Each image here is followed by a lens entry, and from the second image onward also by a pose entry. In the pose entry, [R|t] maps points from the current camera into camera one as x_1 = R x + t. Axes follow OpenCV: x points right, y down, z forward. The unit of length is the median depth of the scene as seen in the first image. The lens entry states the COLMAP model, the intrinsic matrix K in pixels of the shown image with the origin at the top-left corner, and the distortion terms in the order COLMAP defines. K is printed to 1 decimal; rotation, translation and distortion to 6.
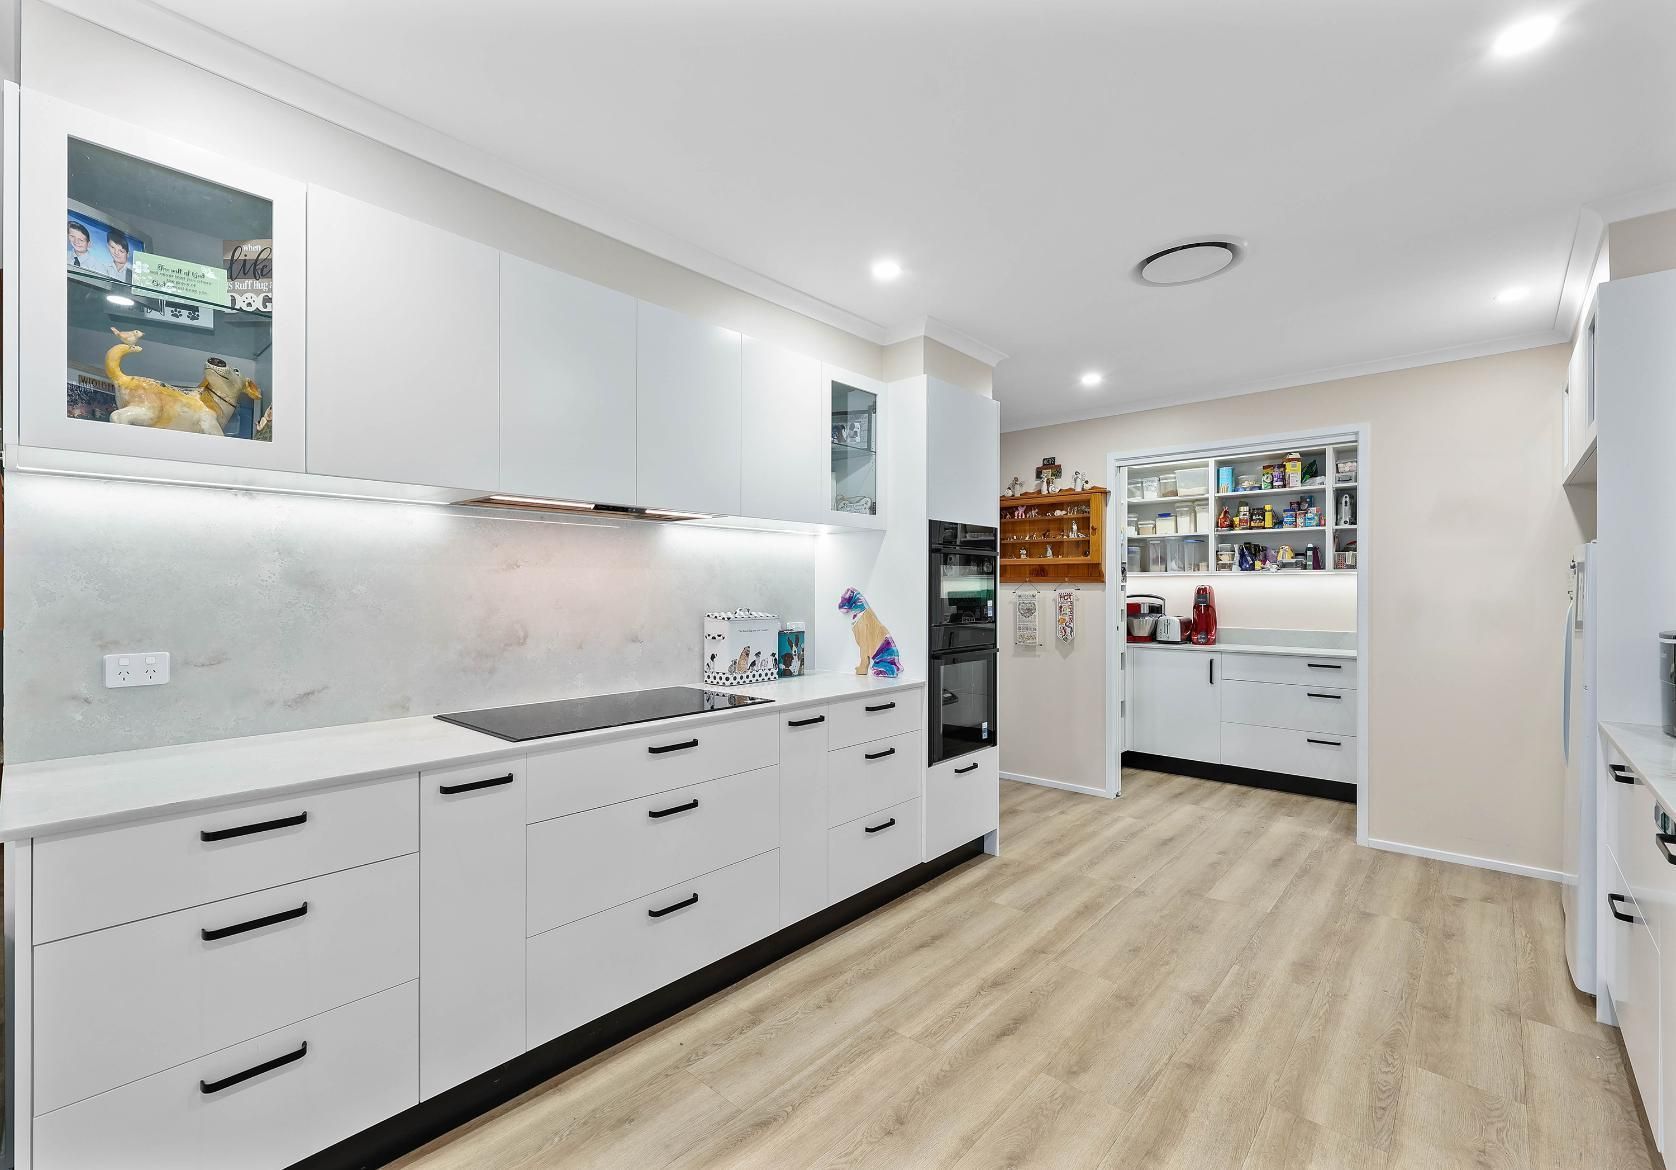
lens RADIAL K [[732.5, 0, 801.9], [0, 732.5, 586.6], [0, 0, 1]] dist [-0.000059, -0.000316]
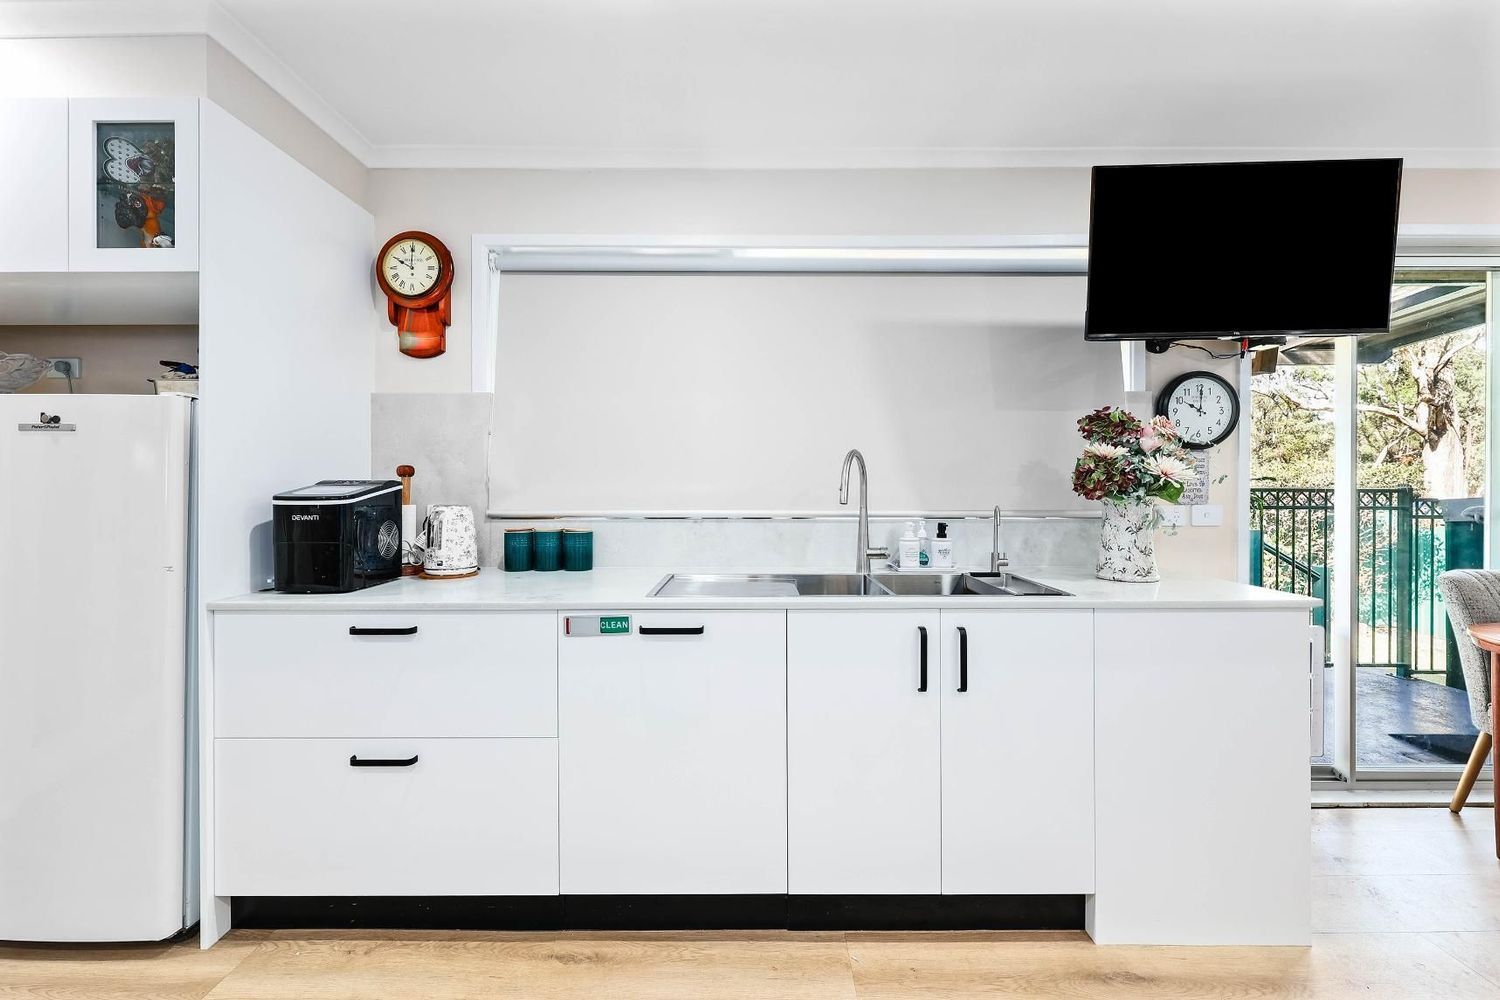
lens RADIAL K [[606.5, 0, 751.6], [0, 606.5, 488.2], [0, 0, 1]] dist [-0.000380, -0.000377]
pose [[-0.680997, -0.005050, 0.732269, 0.086013], [-0.001122, 0.999982, 0.005853, 0.029964], [-0.732285, 0.003165, -0.680991, 0.691001]]
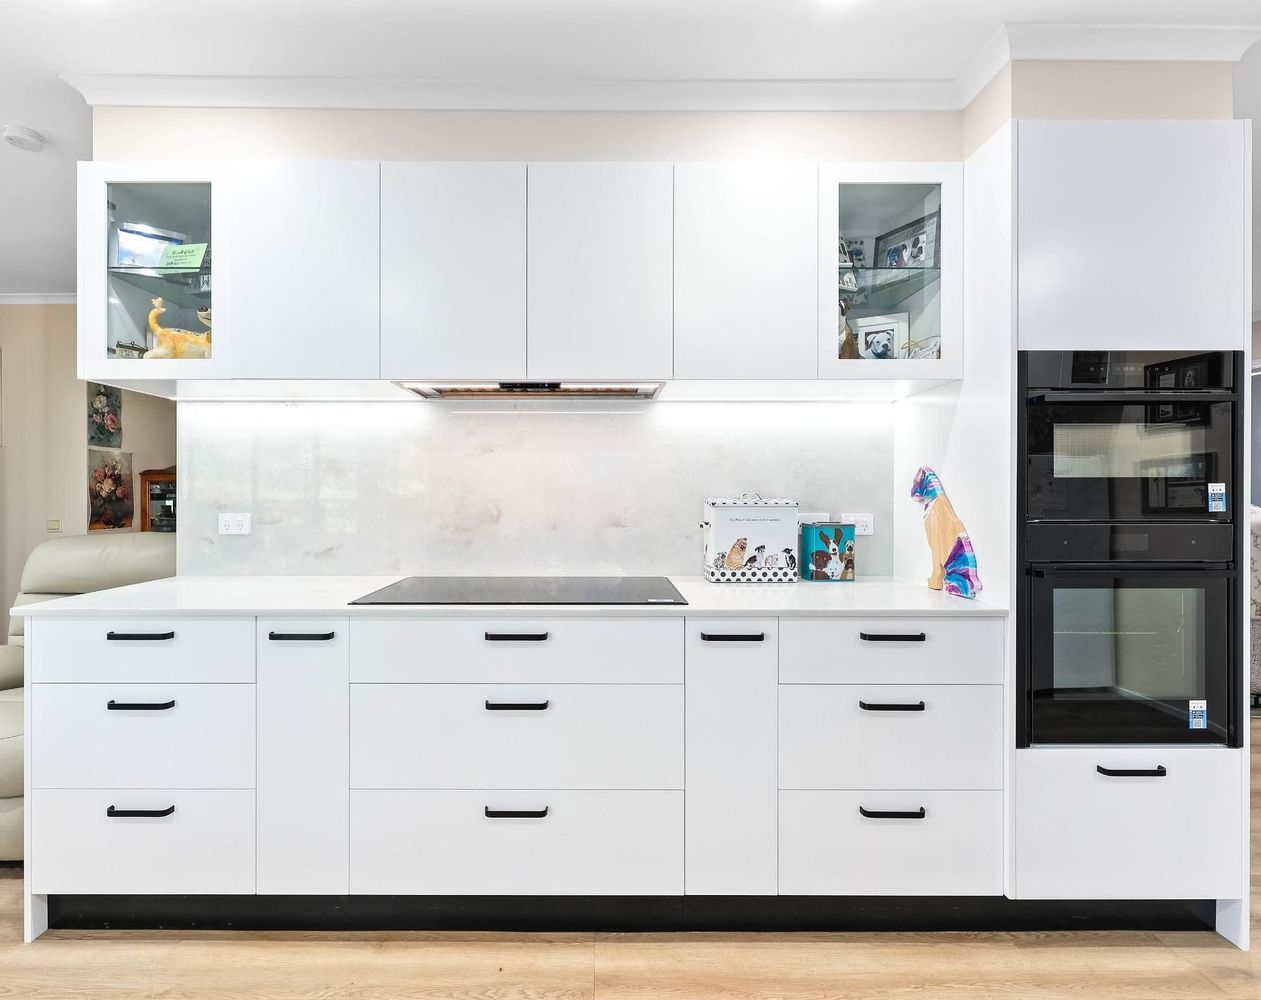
lens RADIAL K [[606.1, 0, 602.0], [0, 606.1, 492.9], [0, 0, 1]] dist [-0.000157, -0.000585]
pose [[0.683166, -0.001773, -0.730261, 0.298929], [0.002610, 0.999997, 0.000013, 0.027376], [0.730258, -0.001915, 0.683168, 0.378087]]
